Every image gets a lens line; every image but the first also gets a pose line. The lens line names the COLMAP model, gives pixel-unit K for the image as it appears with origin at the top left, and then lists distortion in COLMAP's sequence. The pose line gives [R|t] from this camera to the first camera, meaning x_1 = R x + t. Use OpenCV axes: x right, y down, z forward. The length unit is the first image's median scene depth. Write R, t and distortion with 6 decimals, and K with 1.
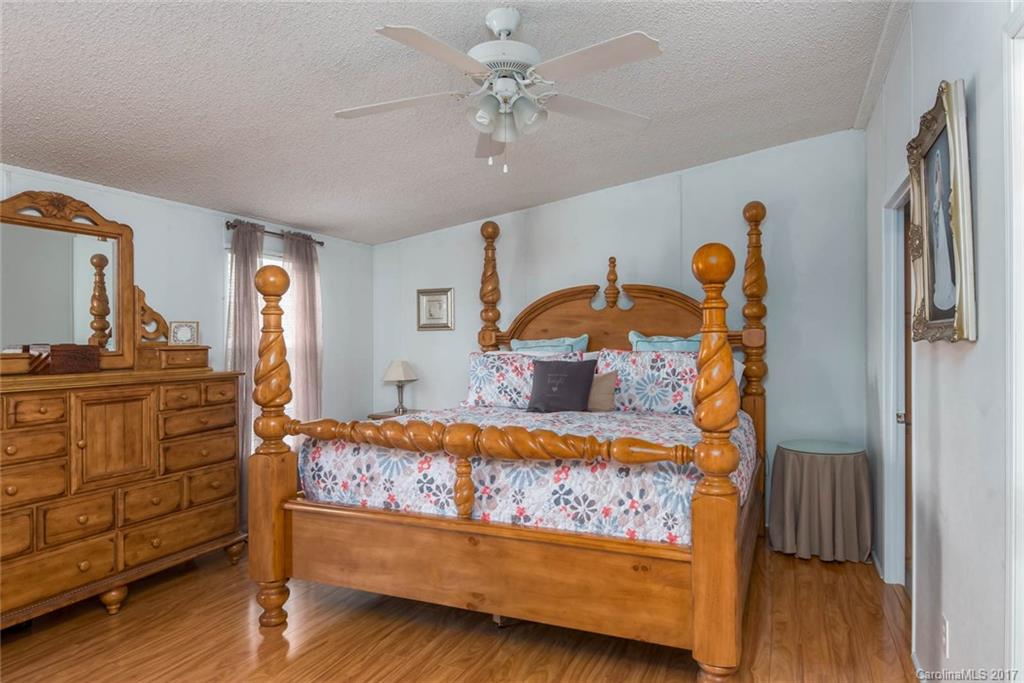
lens RADIAL K [[628.9, 0, 516.9], [0, 628.9, 338.9], [0, 0, 1]] dist [0.016796, 0.000174]
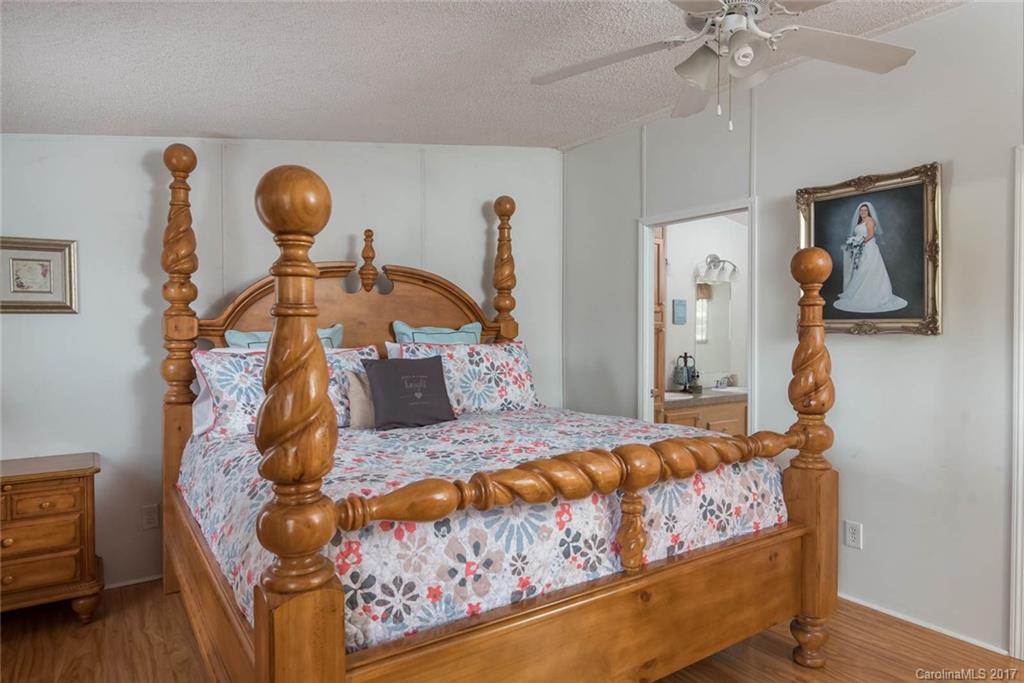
lens RADIAL K [[628.9, 0, 516.3], [0, 628.9, 341.1], [0, 0, 1]] dist [0.016796, 0.000174]
pose [[0.534540, -0.013617, 0.845033, -0.721148], [-0.003615, 0.999824, 0.018399, -0.002055], [-0.845135, -0.012890, 0.534397, 0.657380]]
